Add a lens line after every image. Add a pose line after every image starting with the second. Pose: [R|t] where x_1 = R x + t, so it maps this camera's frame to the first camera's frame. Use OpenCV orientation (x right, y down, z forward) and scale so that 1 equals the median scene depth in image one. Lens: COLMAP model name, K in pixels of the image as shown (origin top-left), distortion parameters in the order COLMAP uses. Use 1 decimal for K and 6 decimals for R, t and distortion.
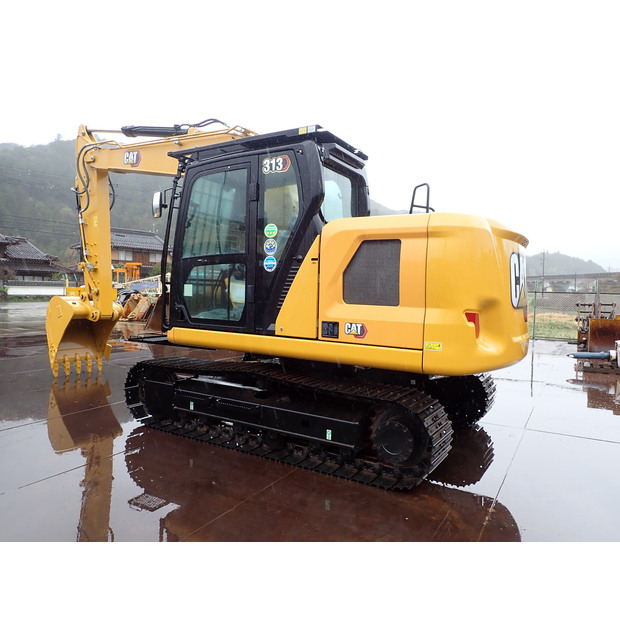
lens RADIAL K [[463.9, 0, 309.0], [0, 463.9, 309.5], [0, 0, 1]] dist [-0.002458, -0.003187]
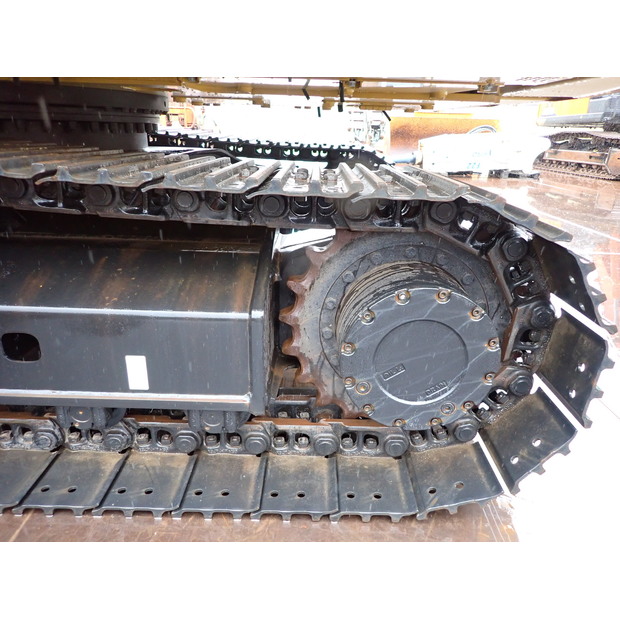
lens RADIAL K [[463.9, 0, 314.0], [0, 463.9, 309.6], [0, 0, 1]] dist [-0.002458, -0.003187]
pose [[0.865577, -0.182201, 0.466454, 0.015251], [0.016548, 0.941361, 0.336996, 0.156117], [-0.500503, -0.283977, 0.817835, 0.759425]]
